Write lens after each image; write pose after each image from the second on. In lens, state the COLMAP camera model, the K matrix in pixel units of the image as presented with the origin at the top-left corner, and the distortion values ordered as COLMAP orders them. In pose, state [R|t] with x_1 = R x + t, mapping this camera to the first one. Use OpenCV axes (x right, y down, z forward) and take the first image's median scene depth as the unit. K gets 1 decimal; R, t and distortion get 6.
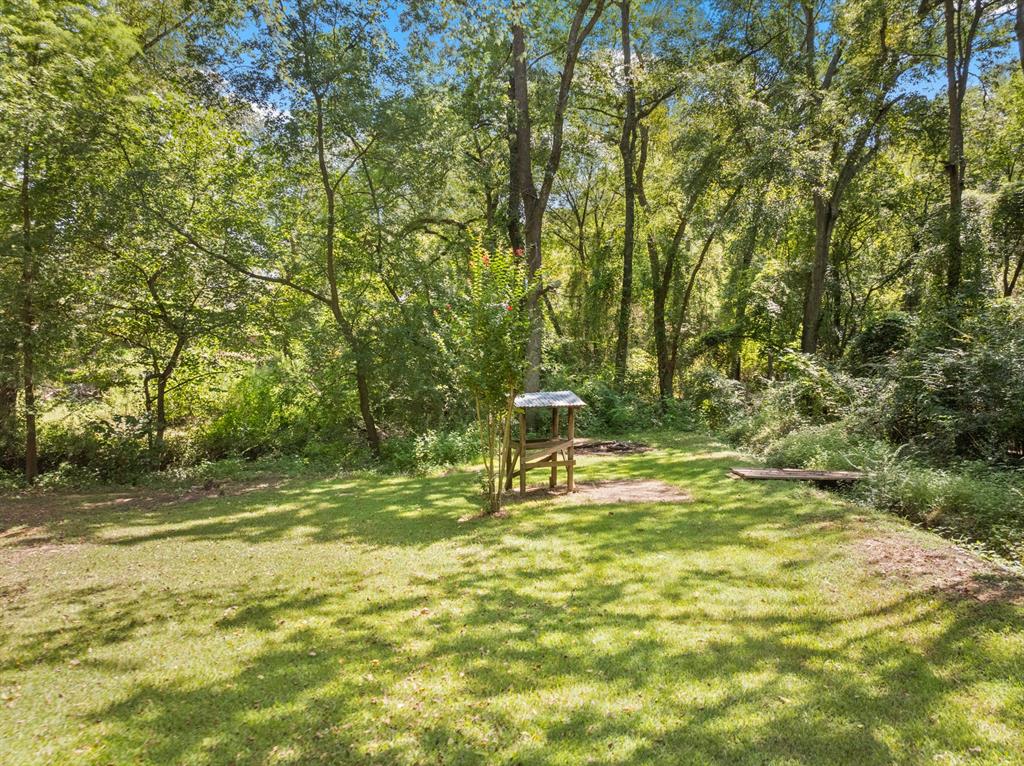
lens RADIAL K [[740.4, 0, 512.0], [0, 740.4, 383.0], [0, 0, 1]] dist [-0.064573, 0.042122]
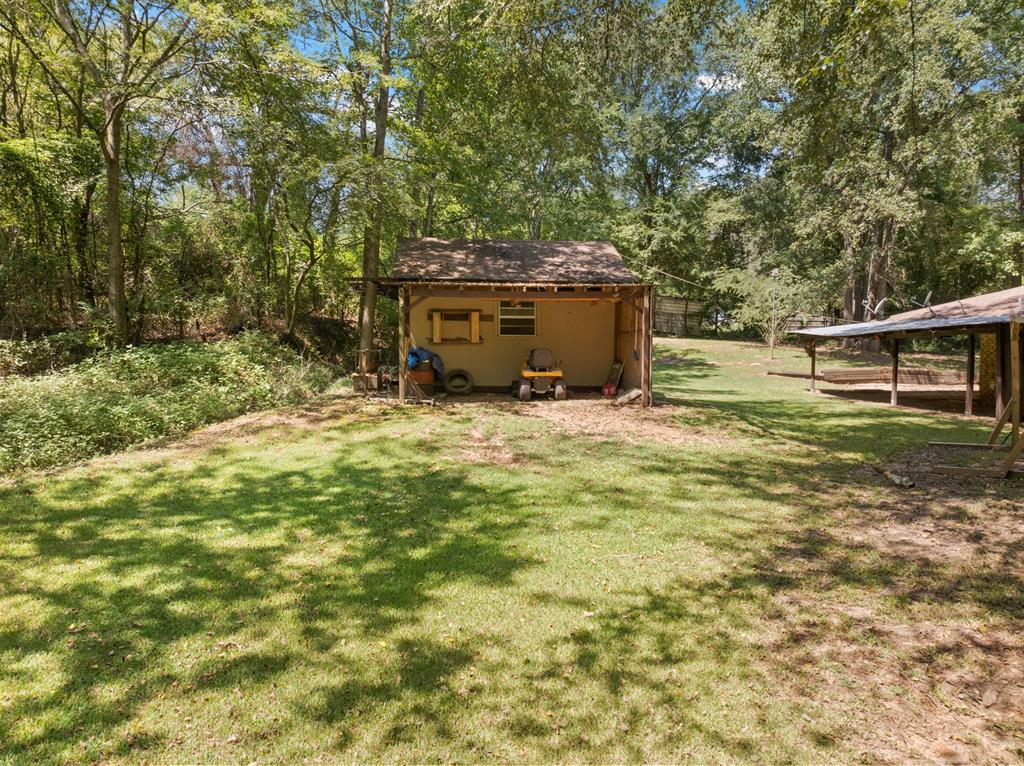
lens RADIAL K [[740.4, 0, 512.0], [0, 740.4, 383.0], [0, 0, 1]] dist [-0.064573, 0.042122]
pose [[-0.978366, 0.015449, 0.206306, -0.653357], [0.041245, 0.991755, 0.121328, -0.065760], [-0.202730, 0.127212, -0.970936, 1.846347]]
